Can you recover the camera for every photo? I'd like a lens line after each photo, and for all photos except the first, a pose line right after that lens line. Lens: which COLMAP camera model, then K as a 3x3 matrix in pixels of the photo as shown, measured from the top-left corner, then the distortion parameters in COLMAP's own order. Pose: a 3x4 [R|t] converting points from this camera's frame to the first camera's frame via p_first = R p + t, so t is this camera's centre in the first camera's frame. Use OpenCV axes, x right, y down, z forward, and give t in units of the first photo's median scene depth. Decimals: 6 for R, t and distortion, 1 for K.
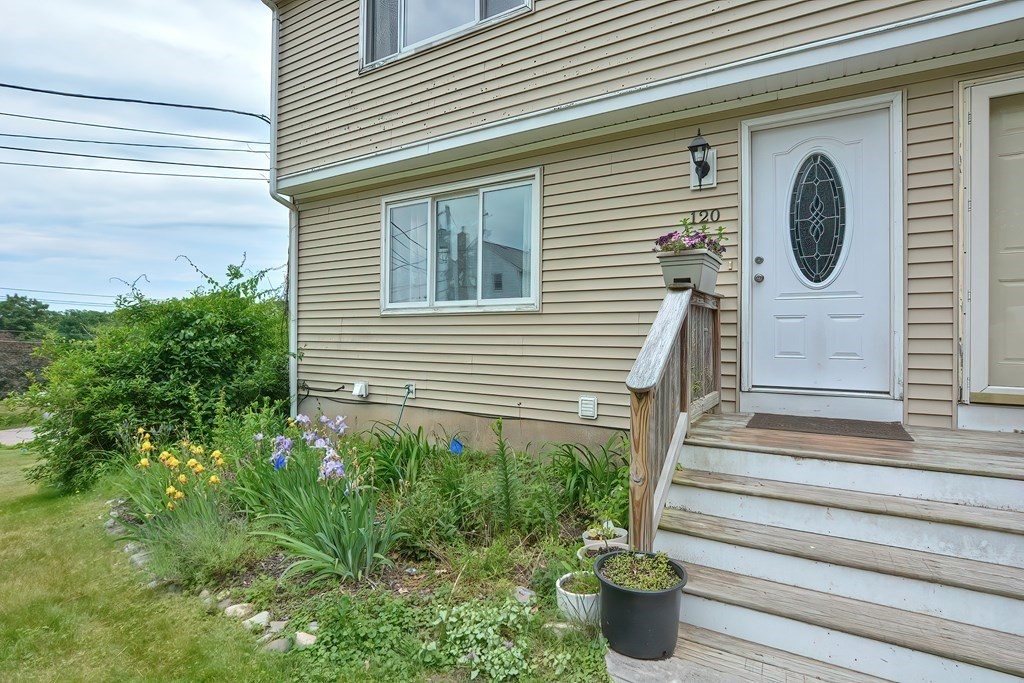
lens RADIAL K [[508.6, 0, 513.4], [0, 508.6, 332.1], [0, 0, 1]] dist [-0.009769, 0.000739]
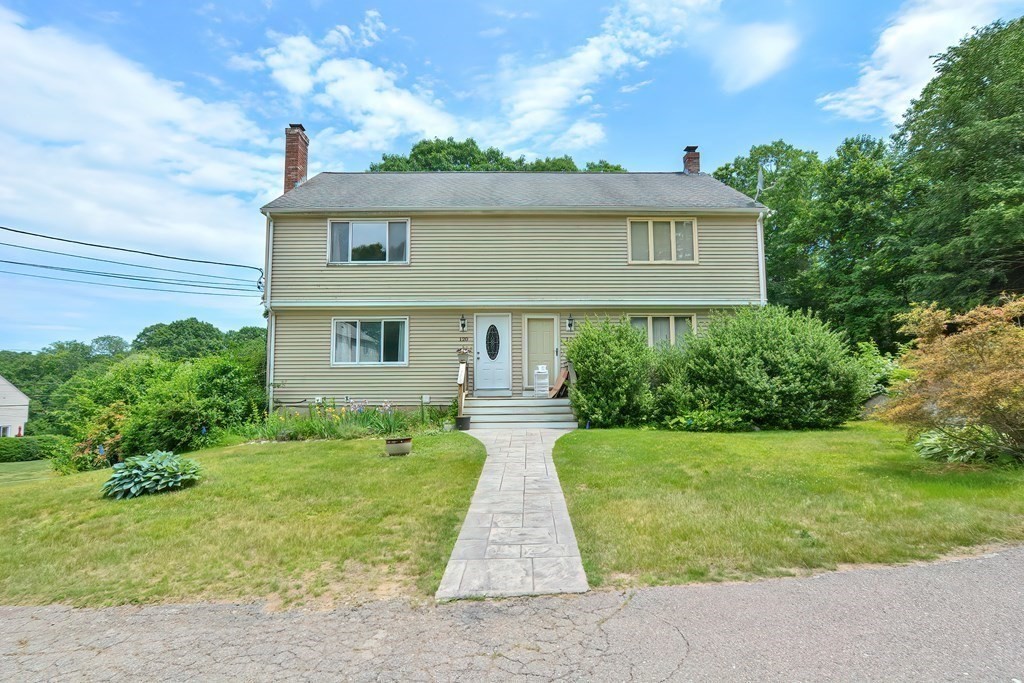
lens RADIAL K [[508.6, 0, 513.4], [0, 508.6, 332.1], [0, 0, 1]] dist [-0.009769, 0.000739]
pose [[0.851010, 0.041996, 0.523468, -1.160508], [0.006401, 0.995894, -0.090303, 0.033429], [-0.525111, 0.080200, 0.847246, -2.125695]]
